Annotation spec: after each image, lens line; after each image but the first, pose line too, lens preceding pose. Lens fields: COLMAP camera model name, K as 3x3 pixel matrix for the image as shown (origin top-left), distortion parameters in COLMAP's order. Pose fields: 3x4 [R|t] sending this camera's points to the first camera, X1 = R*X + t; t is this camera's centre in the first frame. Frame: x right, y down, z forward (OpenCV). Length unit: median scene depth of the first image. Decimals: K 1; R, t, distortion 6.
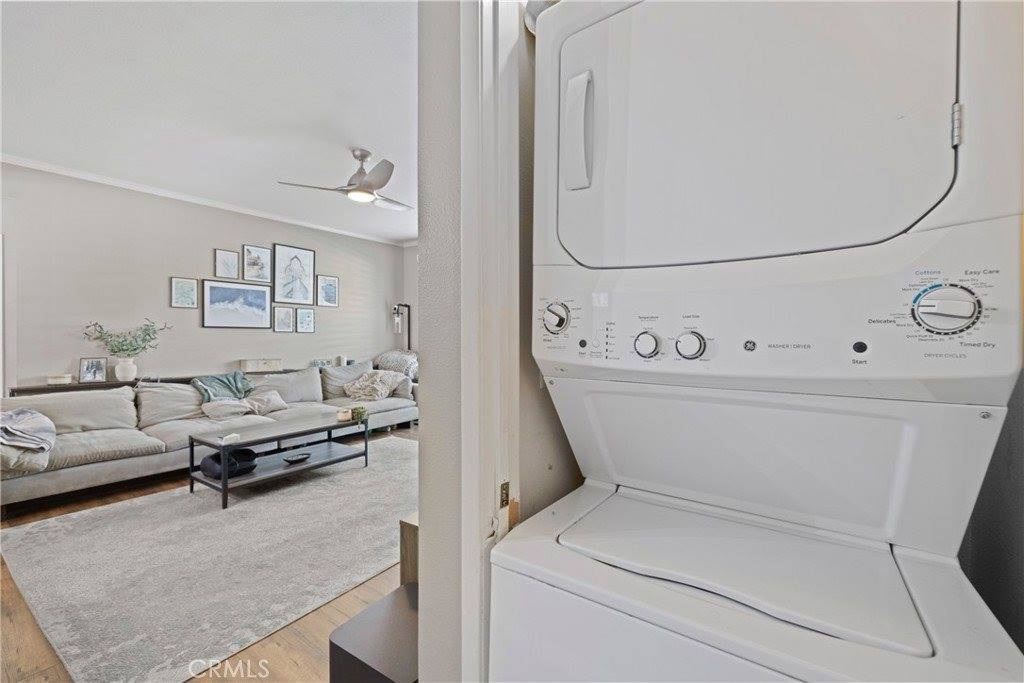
lens RADIAL K [[420.1, 0, 509.2], [0, 420.1, 337.5], [0, 0, 1]] dist [-0.001878, -0.000385]
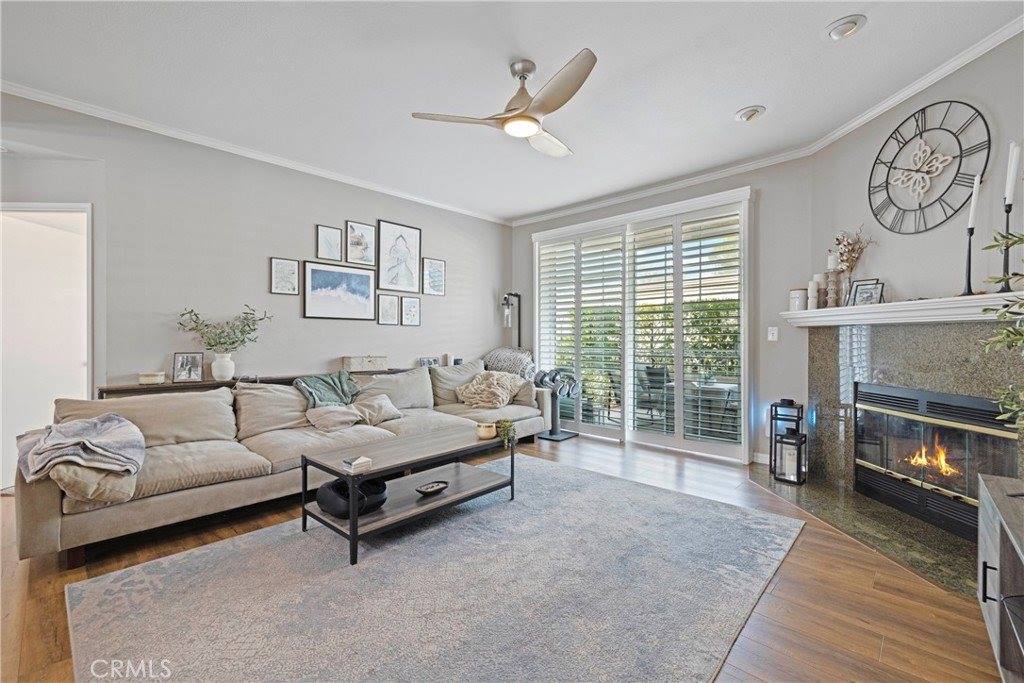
lens RADIAL K [[434.1, 0, 509.7], [0, 434.1, 336.3], [0, 0, 1]] dist [0.001816, 0.000122]
pose [[0.989997, -0.000799, -0.141086, -0.201711], [0.000011, 0.999984, -0.005585, 0.018005], [0.141088, 0.005527, 0.989982, 0.199089]]
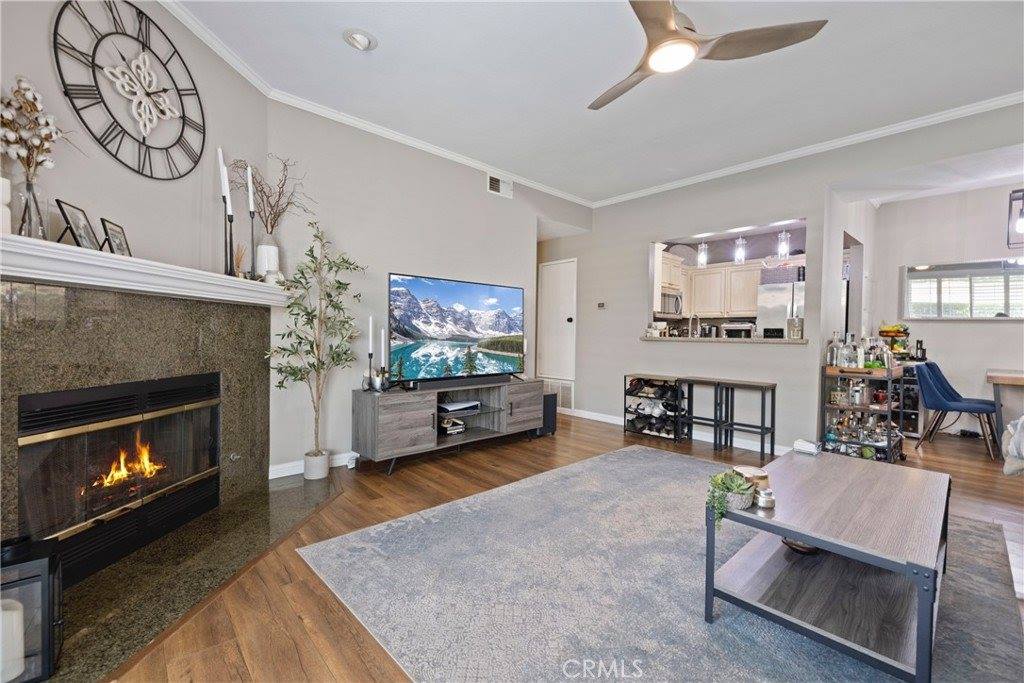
lens RADIAL K [[434.1, 0, 509.7], [0, 434.1, 336.3], [0, 0, 1]] dist [0.001816, 0.000122]
pose [[-0.978305, -0.018217, 0.206369, -0.201864], [-0.016644, 0.999818, 0.009358, 0.030763], [-0.206501, 0.005720, -0.978430, 1.230510]]
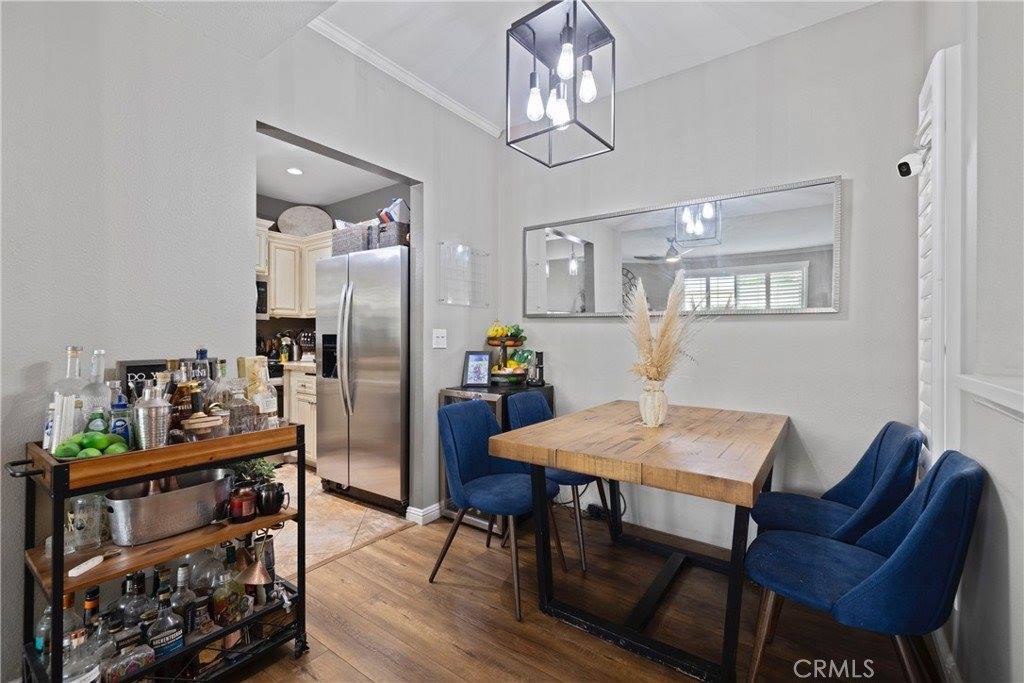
lens RADIAL K [[446.6, 0, 509.9], [0, 446.6, 343.8], [0, 0, 1]] dist [-0.001419, -0.000076]
pose [[-0.999699, -0.003364, 0.024288, -0.964099], [-0.003163, 0.999961, 0.008294, 0.015839], [-0.024315, 0.008215, -0.999671, 0.603810]]
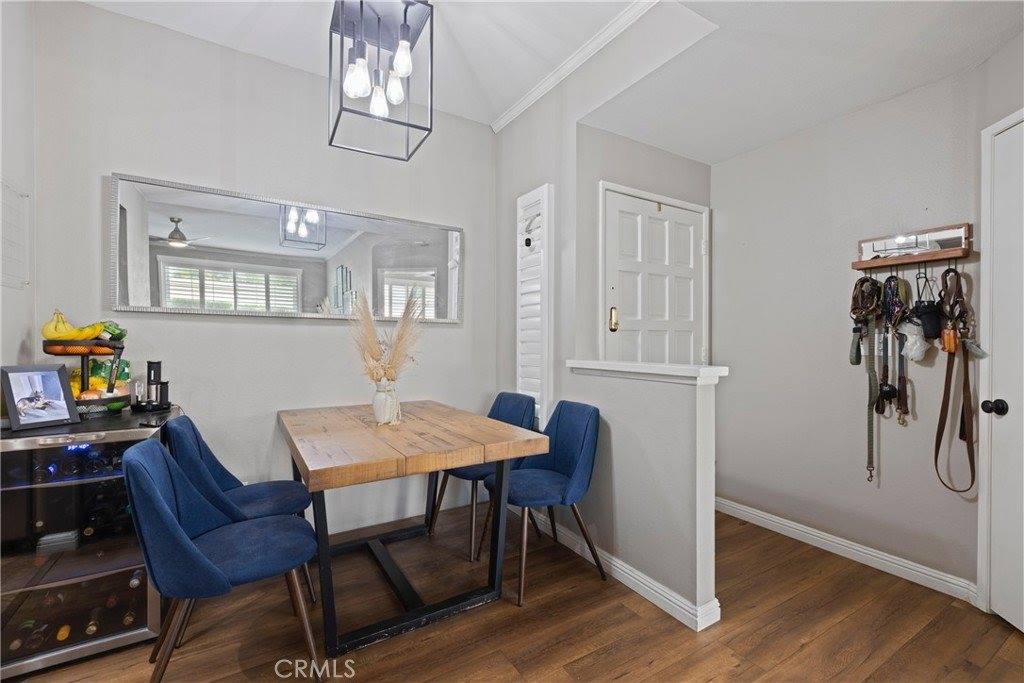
lens RADIAL K [[446.6, 0, 509.9], [0, 446.6, 343.8], [0, 0, 1]] dist [-0.001419, -0.000076]
pose [[-0.391613, 0.007199, -0.920102, -0.707621], [-0.003669, 0.999949, 0.009386, 0.009307], [0.920123, 0.007052, -0.391567, 0.463074]]
